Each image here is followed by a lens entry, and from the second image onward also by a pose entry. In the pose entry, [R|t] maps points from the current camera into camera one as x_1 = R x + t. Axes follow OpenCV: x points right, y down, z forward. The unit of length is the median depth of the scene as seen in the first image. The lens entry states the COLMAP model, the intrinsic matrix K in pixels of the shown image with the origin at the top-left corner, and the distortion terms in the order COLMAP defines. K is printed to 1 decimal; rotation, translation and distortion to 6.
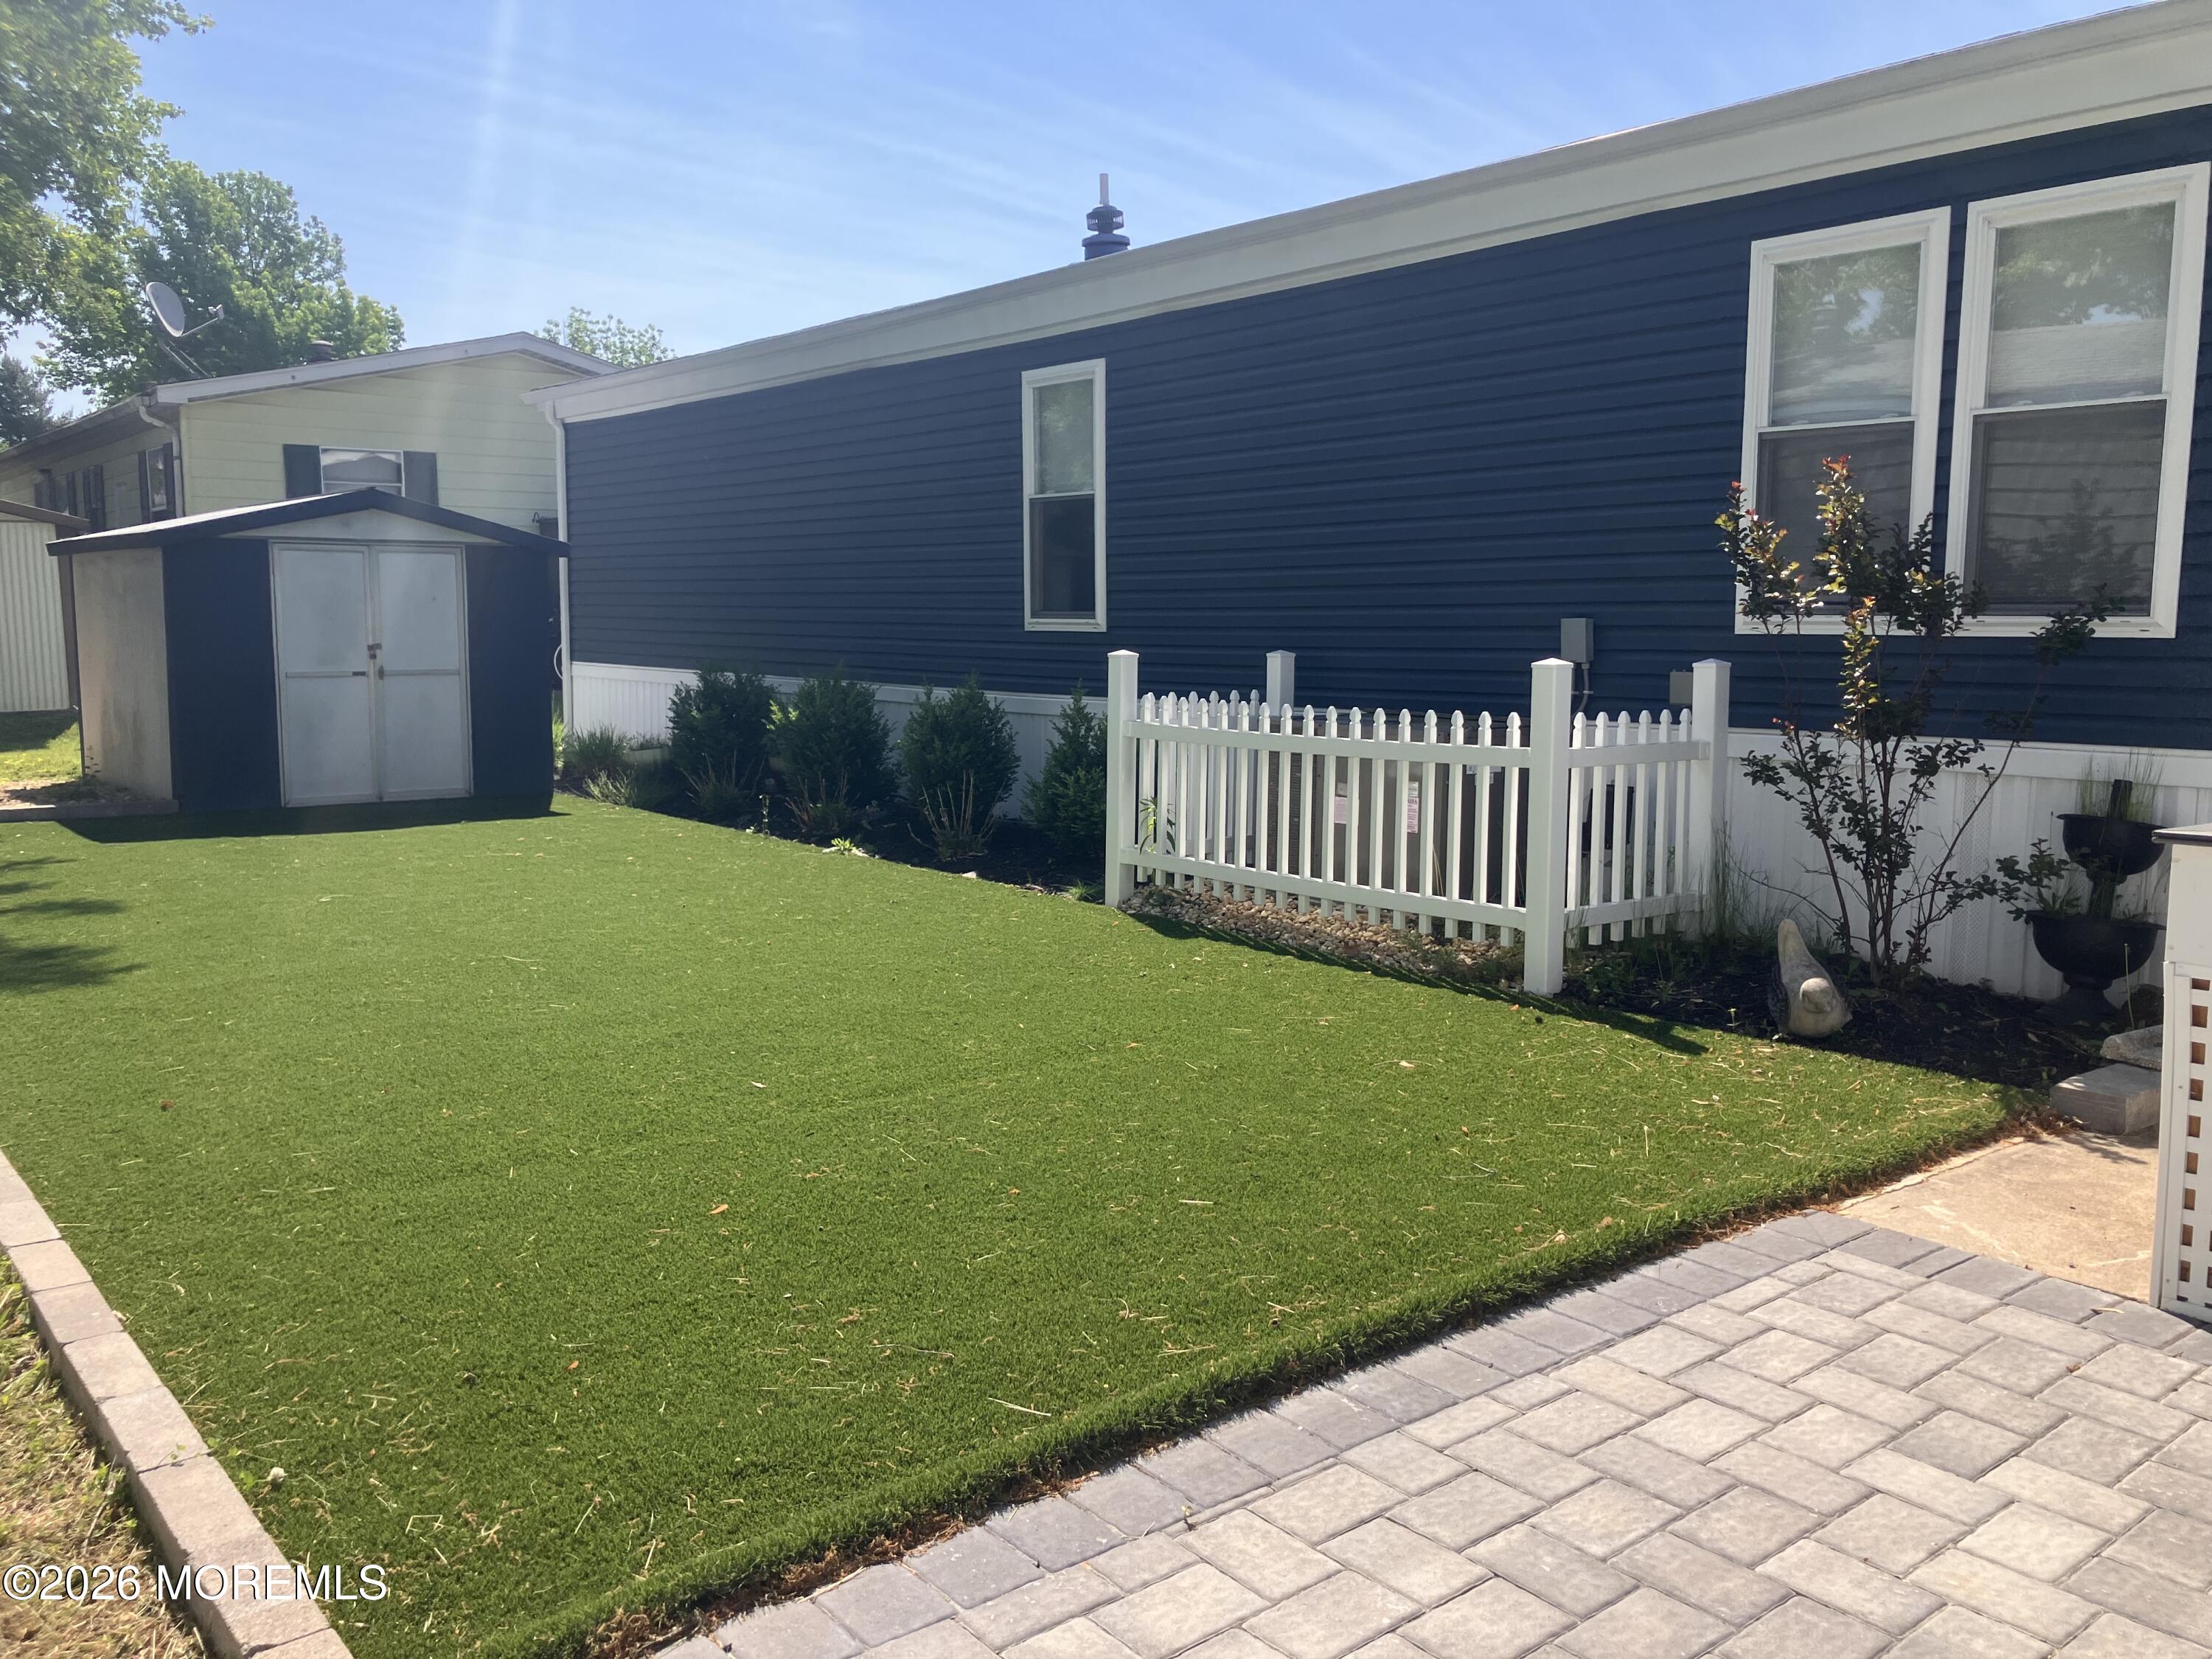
lens RADIAL K [[1840.3, 0, 1152.8], [0, 1840.3, 821.8], [0, 0, 1]] dist [0.014868, -0.014838]
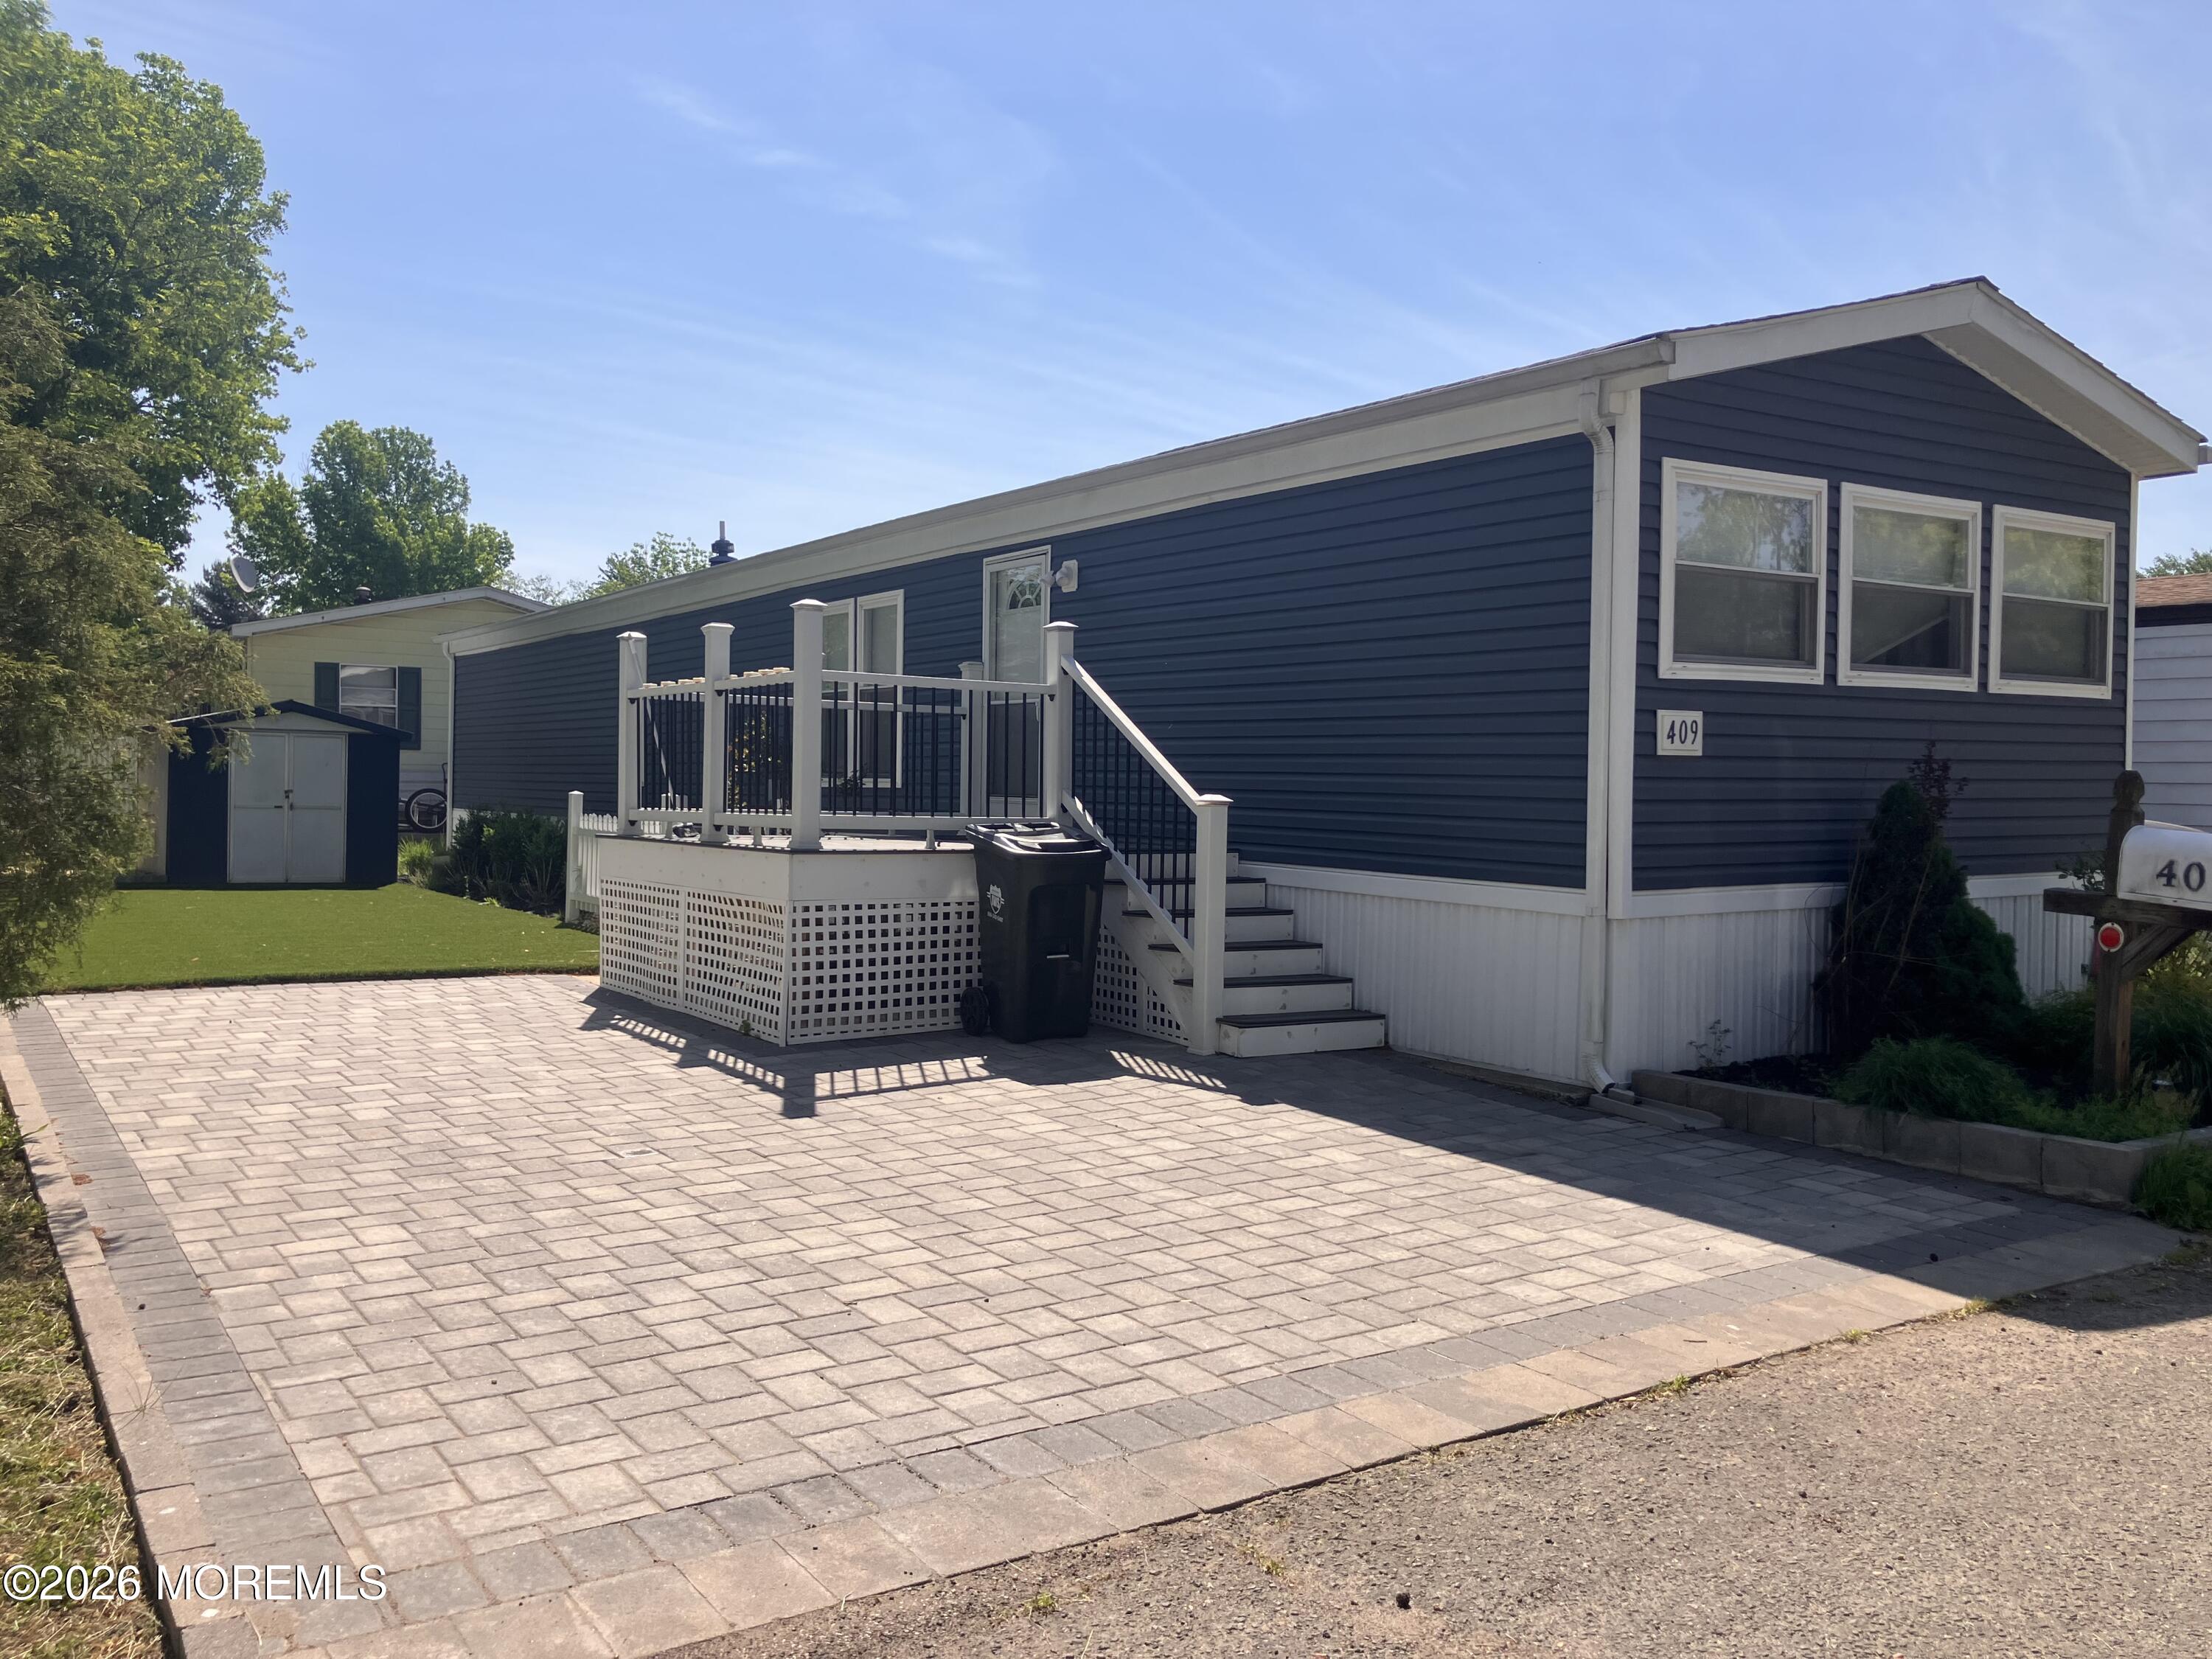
lens RADIAL K [[1840.3, 0, 1098.5], [0, 1840.3, 825.3], [0, 0, 1]] dist [0.014868, -0.014838]
pose [[0.993420, 0.016957, -0.113269, 0.934748], [-0.028085, 0.994851, -0.097381, 0.146127], [0.111034, 0.099922, 0.988781, -1.089494]]
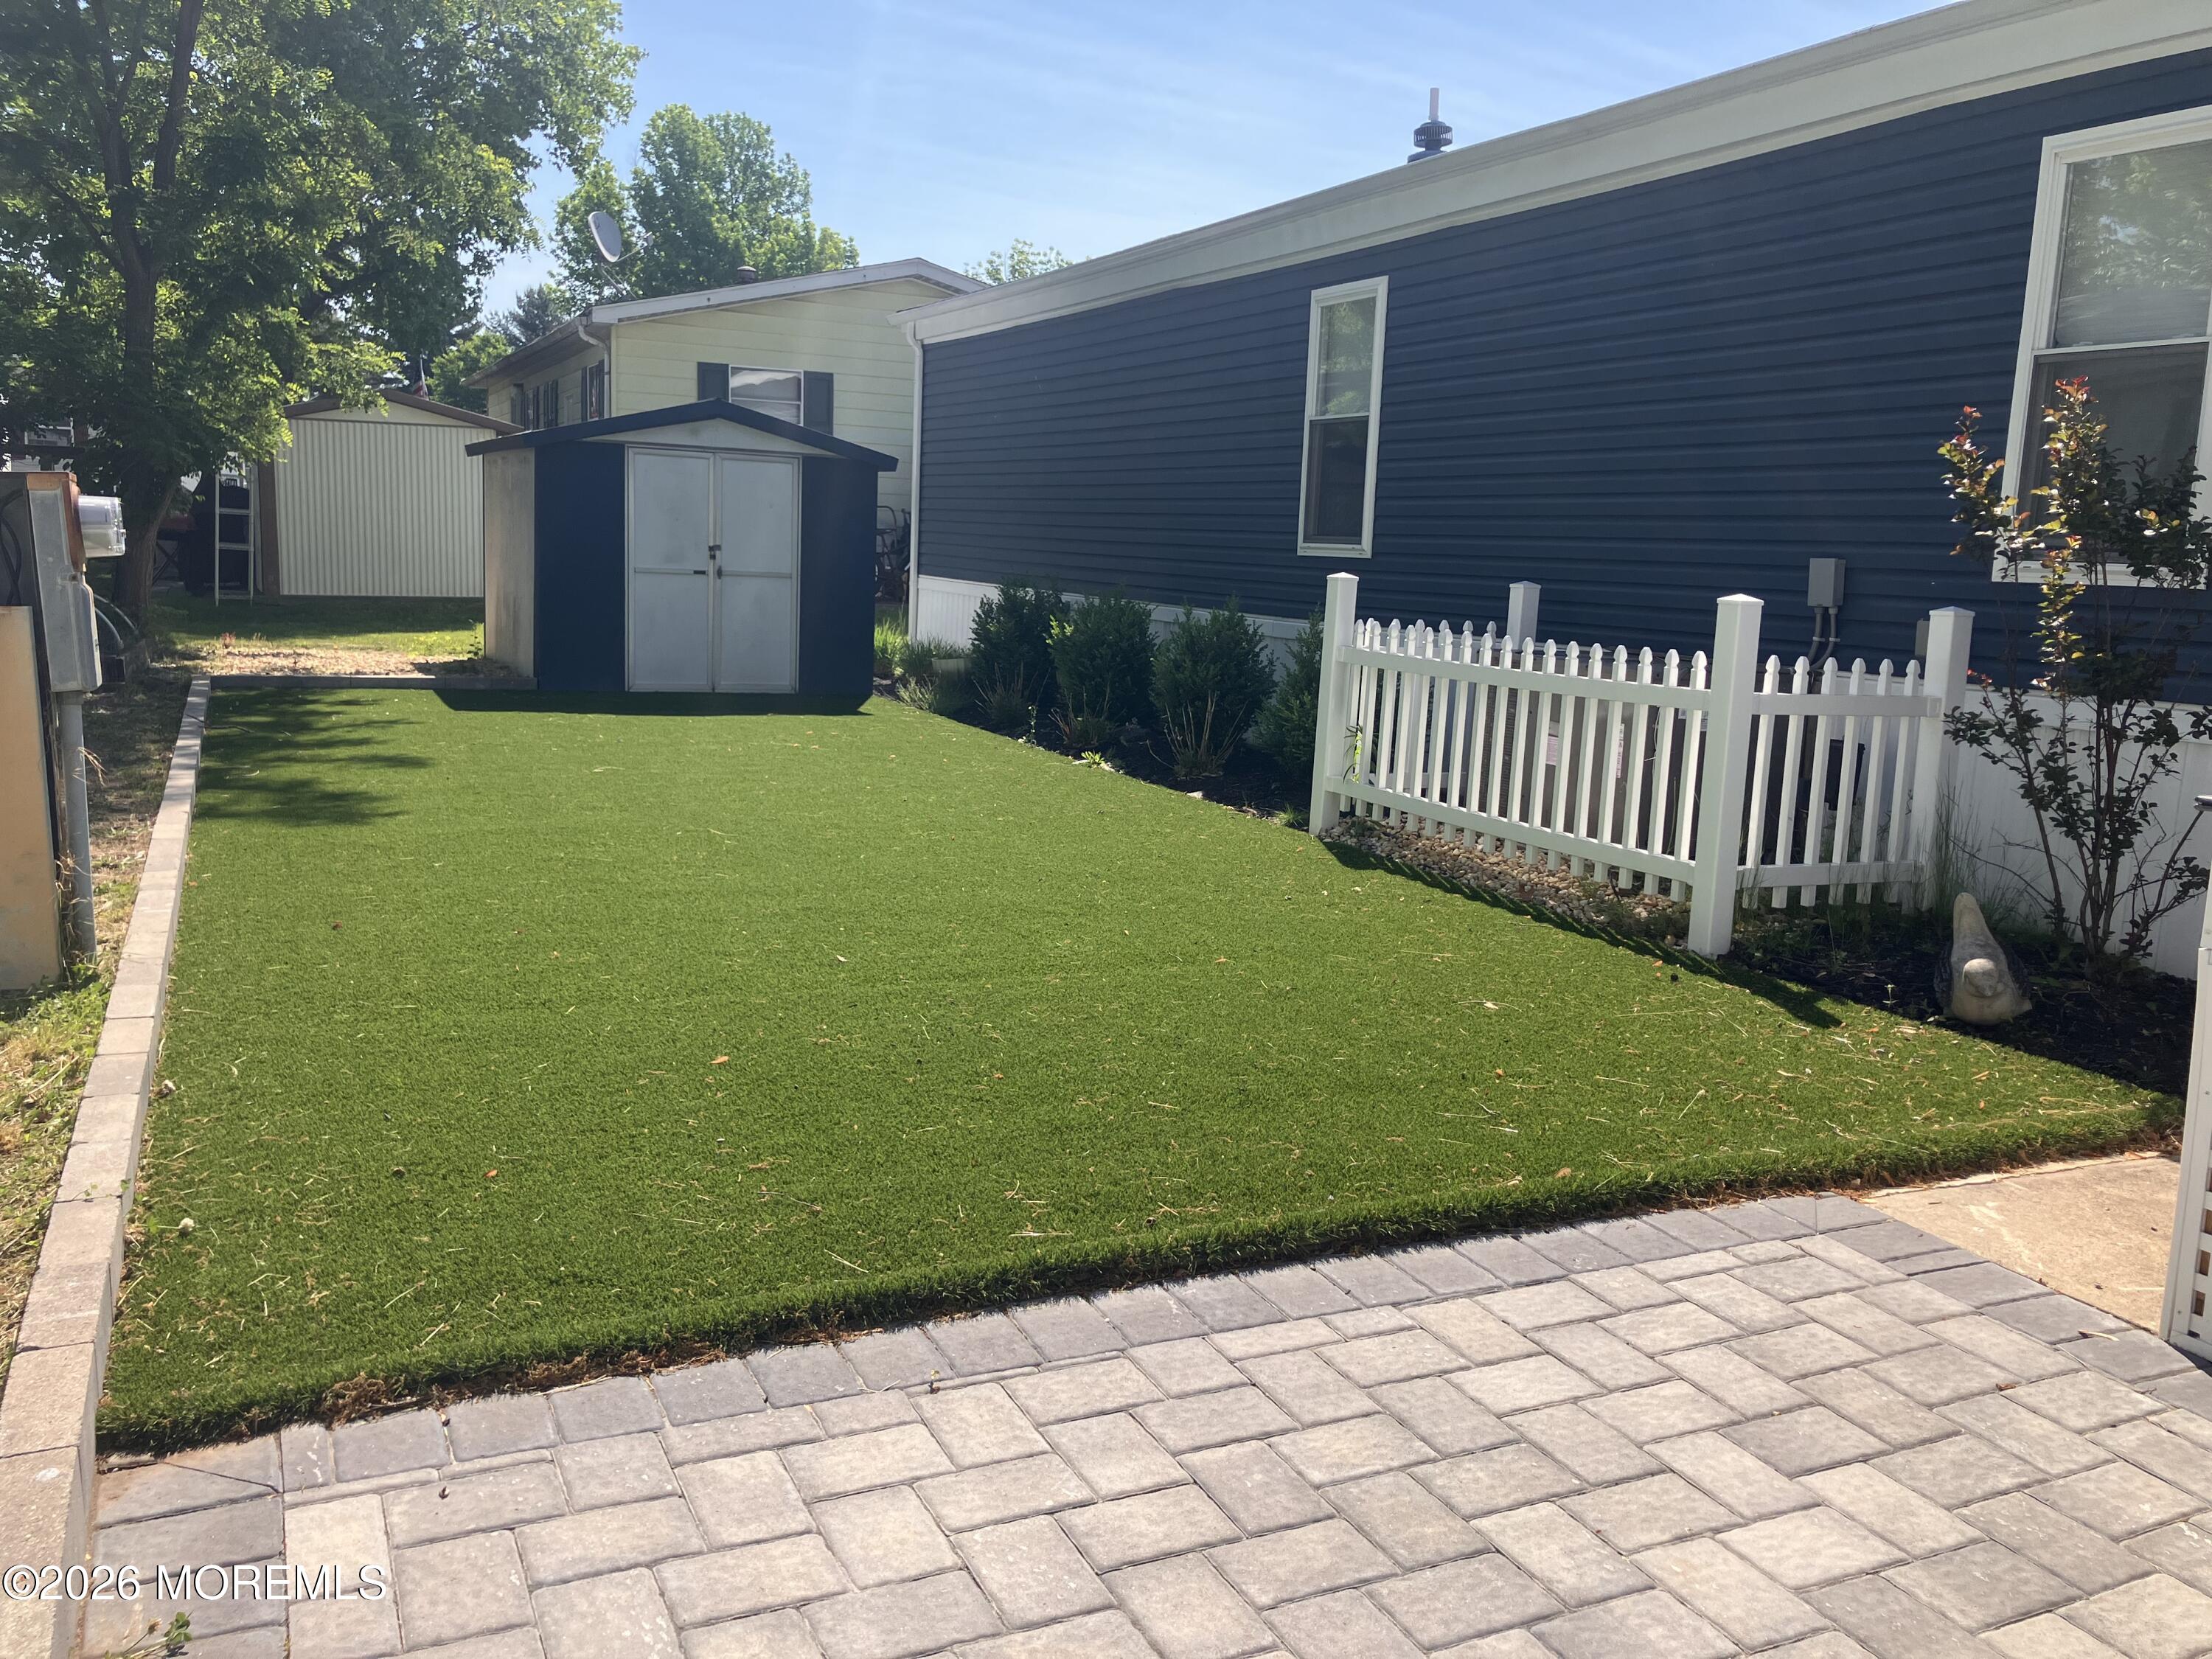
lens RADIAL K [[1840.3, 0, 1114.9], [0, 1840.3, 829.8], [0, 0, 1]] dist [0.014868, -0.014838]
pose [[0.967089, 0.078014, -0.242184, 0.138868], [-0.069285, 0.996610, 0.044364, 0.009476], [0.244824, -0.026124, 0.969216, 0.020598]]
